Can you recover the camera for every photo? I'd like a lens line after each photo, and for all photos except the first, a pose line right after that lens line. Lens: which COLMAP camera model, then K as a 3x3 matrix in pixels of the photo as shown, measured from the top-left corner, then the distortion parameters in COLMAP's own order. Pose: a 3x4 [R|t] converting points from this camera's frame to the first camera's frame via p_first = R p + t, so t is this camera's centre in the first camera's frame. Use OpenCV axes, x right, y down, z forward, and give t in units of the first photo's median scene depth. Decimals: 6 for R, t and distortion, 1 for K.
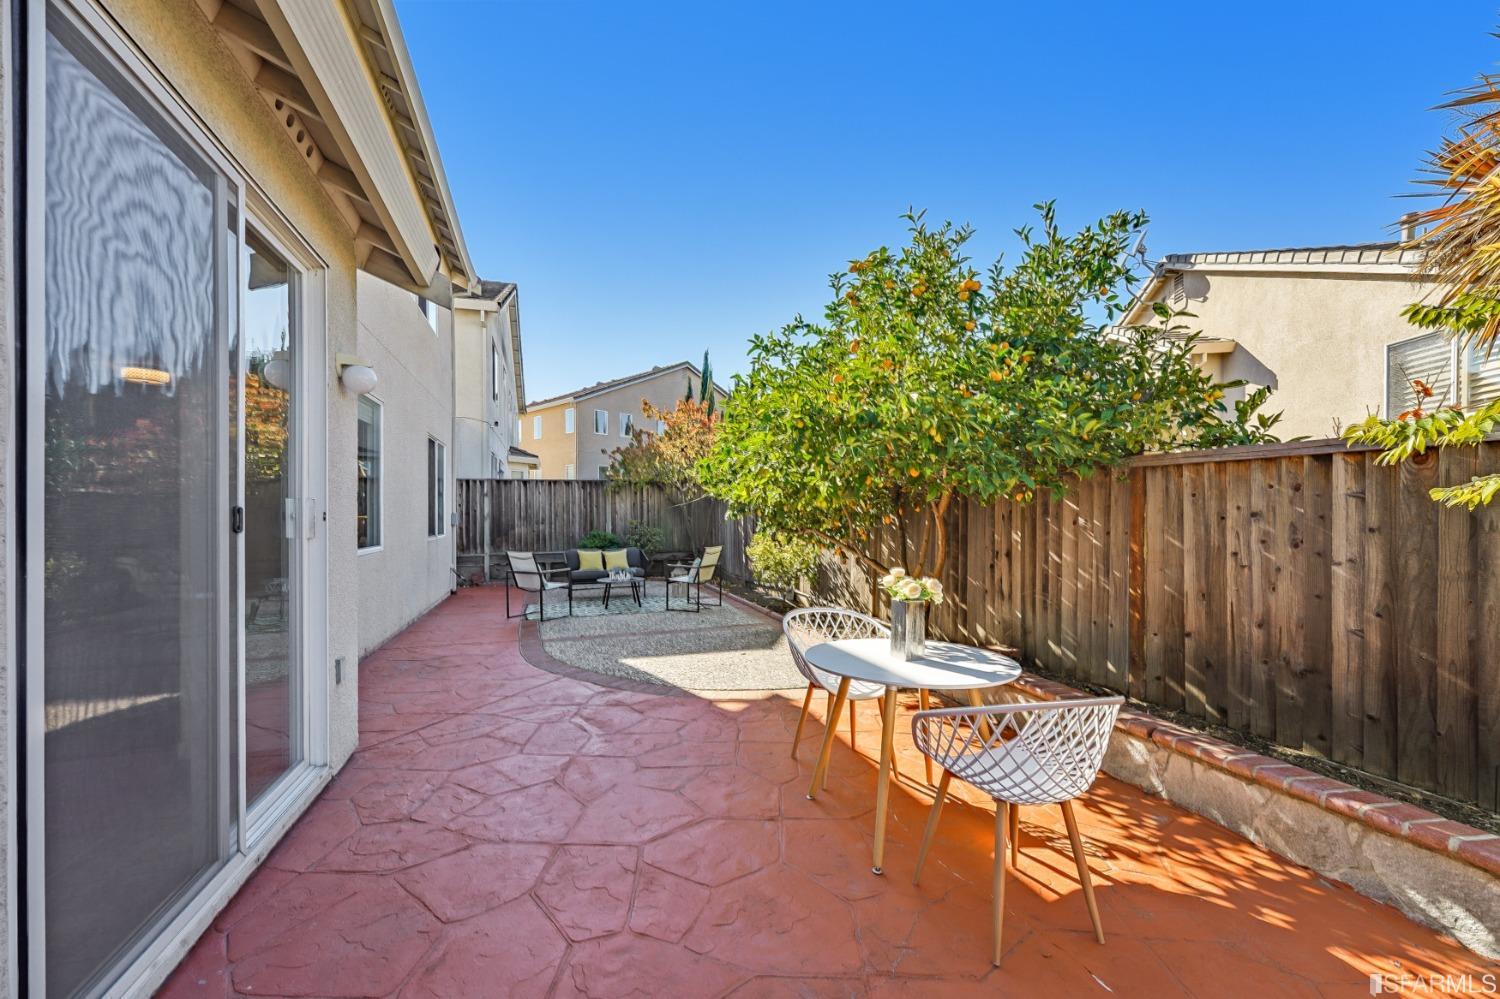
lens RADIAL K [[610.9, 0, 750.0], [0, 610.9, 499.5], [0, 0, 1]] dist [-0.000200, -0.000011]
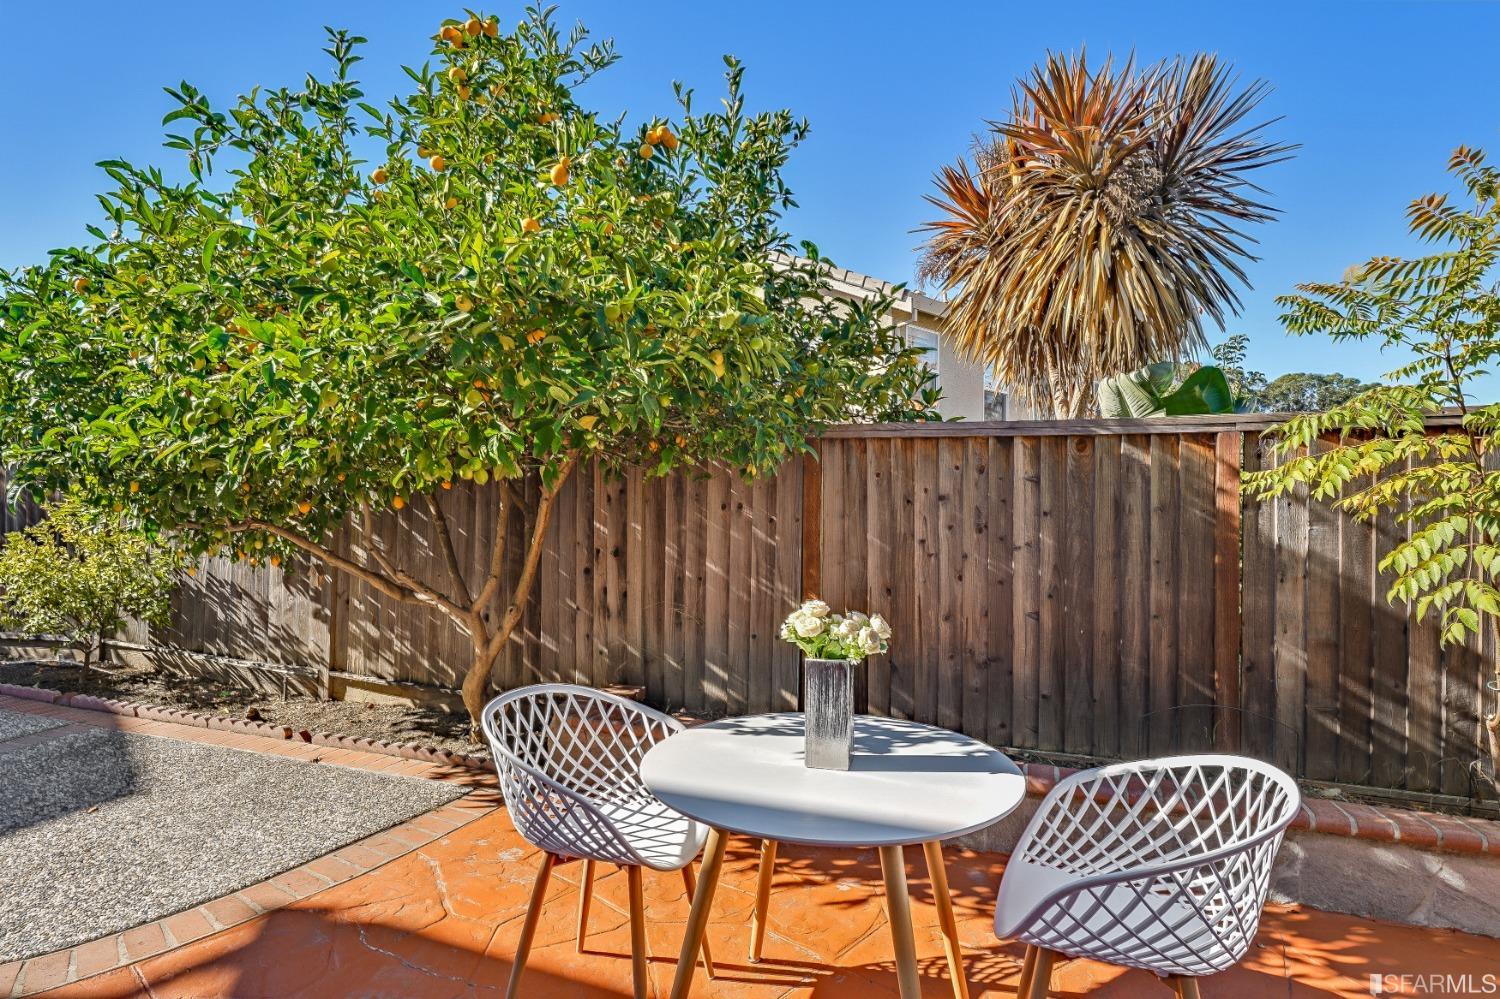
lens RADIAL K [[777.0, 0, 750.0], [0, 777.0, 499.5], [0, 0, 1]] dist [-0.000096, -0.000139]
pose [[0.623790, -0.002363, 0.781588, -0.151369], [-0.024800, 0.999432, 0.022814, 0.004397], [-0.781198, -0.033615, 0.623377, 0.286733]]
